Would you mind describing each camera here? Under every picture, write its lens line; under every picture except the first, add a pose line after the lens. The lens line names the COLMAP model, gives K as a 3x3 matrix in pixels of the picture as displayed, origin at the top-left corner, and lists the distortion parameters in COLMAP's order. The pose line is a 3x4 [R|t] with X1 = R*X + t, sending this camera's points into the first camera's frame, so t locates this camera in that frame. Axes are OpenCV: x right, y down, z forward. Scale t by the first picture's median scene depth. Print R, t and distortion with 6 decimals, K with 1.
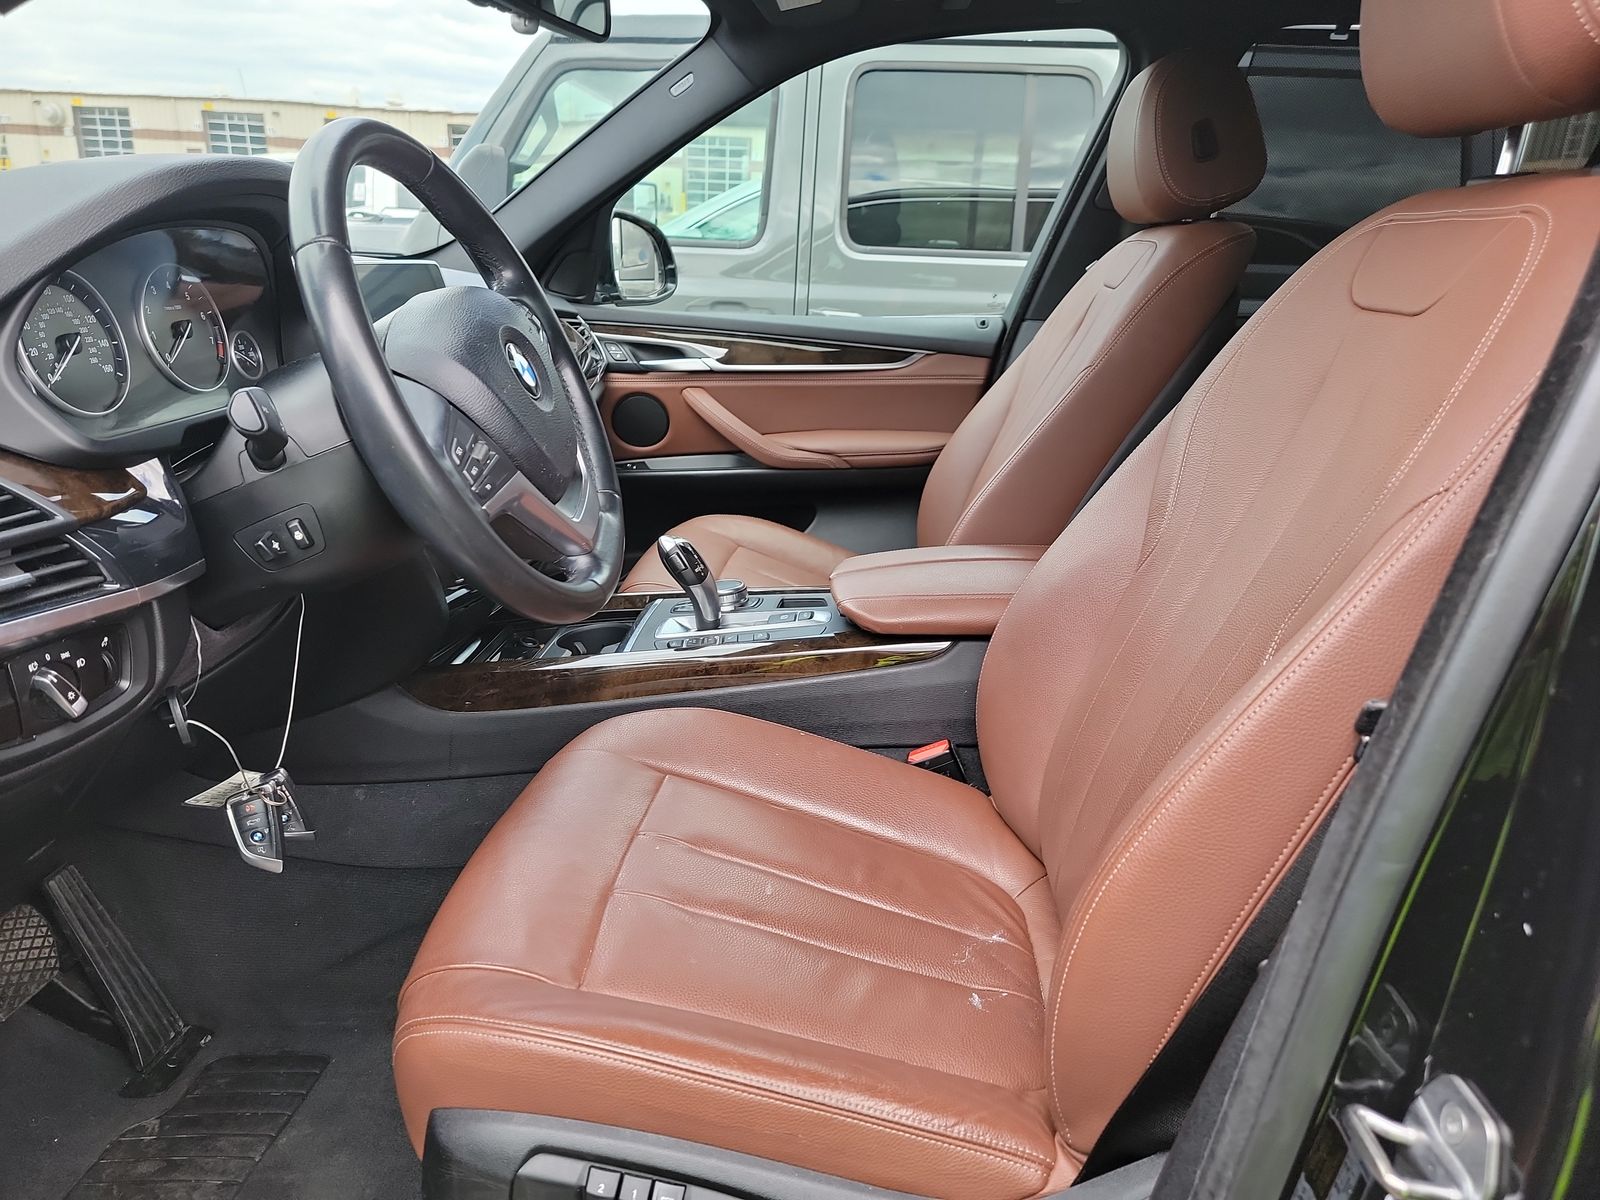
lens RADIAL K [[1084.8, 0, 791.8], [0, 1084.8, 603.8], [0, 0, 1]] dist [0.086183, -0.087380]
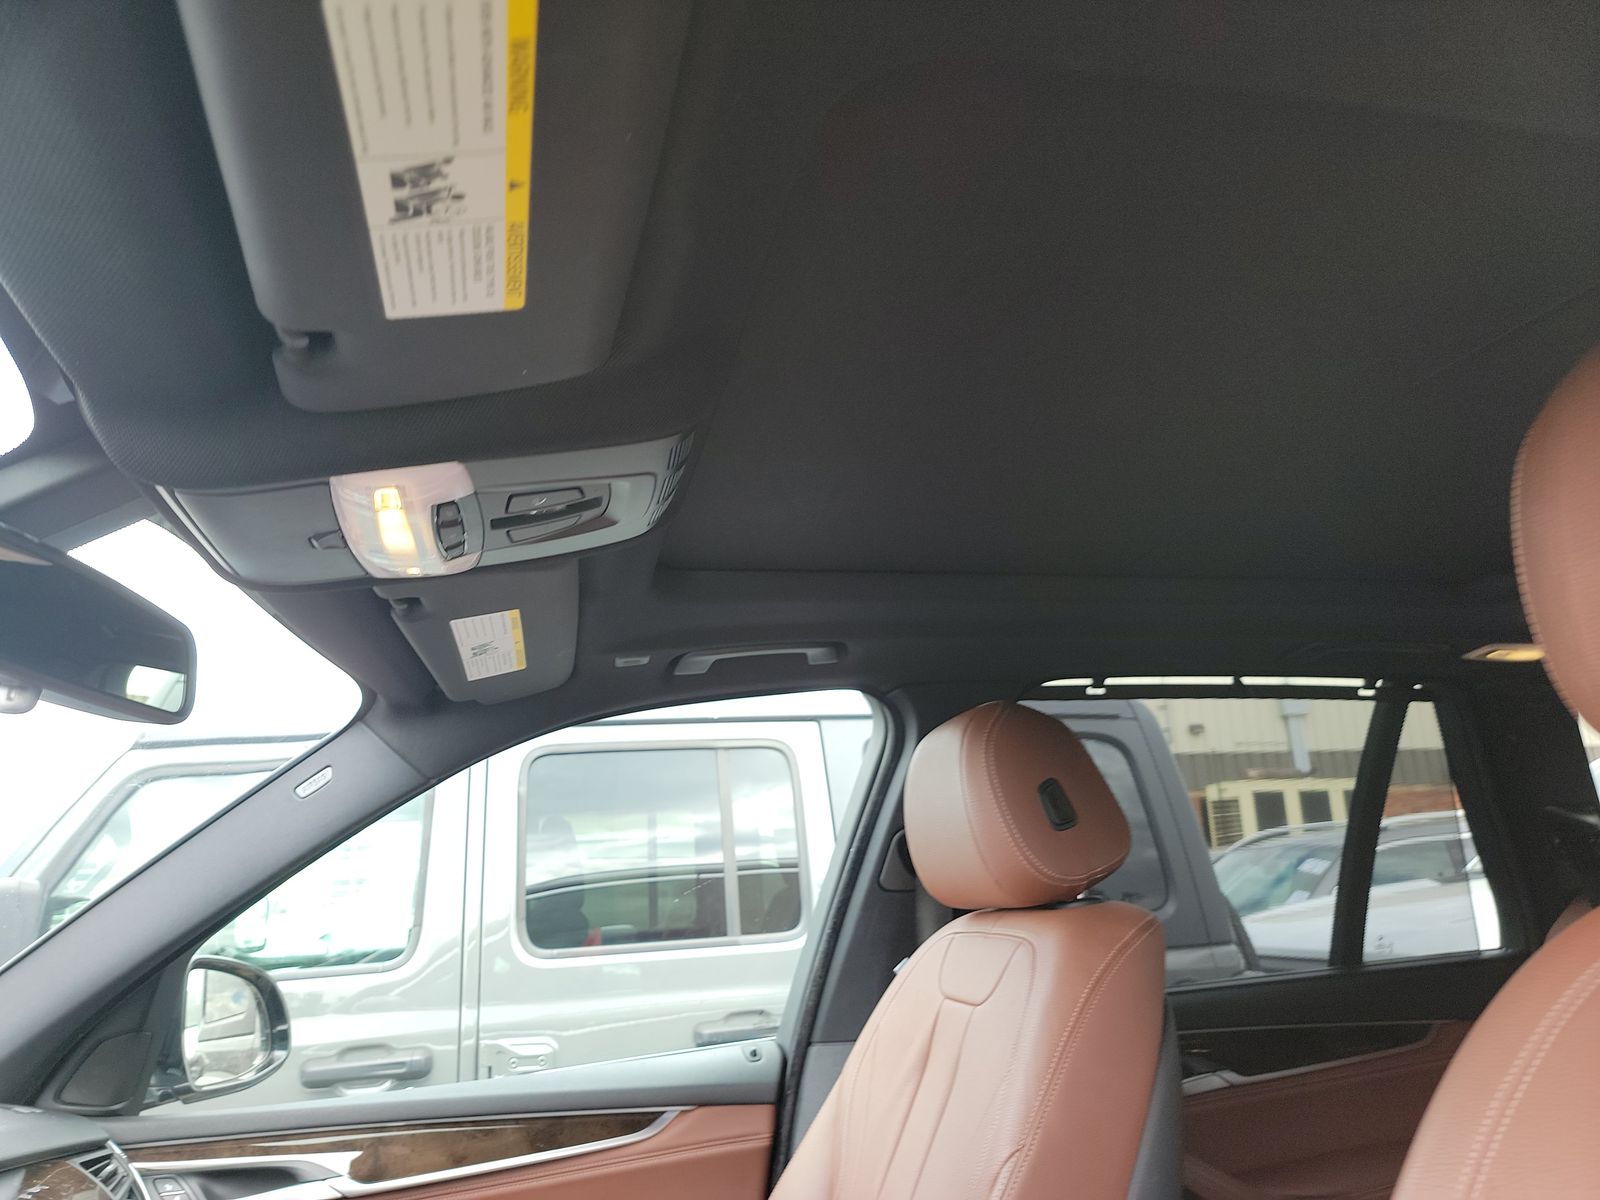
lens RADIAL K [[1084.8, 0, 791.8], [0, 1084.8, 603.8], [0, 0, 1]] dist [0.086183, -0.087380]
pose [[0.947011, -0.011511, 0.320995, -0.029031], [0.187687, 0.830828, -0.523926, -0.111398], [-0.260661, 0.556410, 0.788963, 0.239376]]
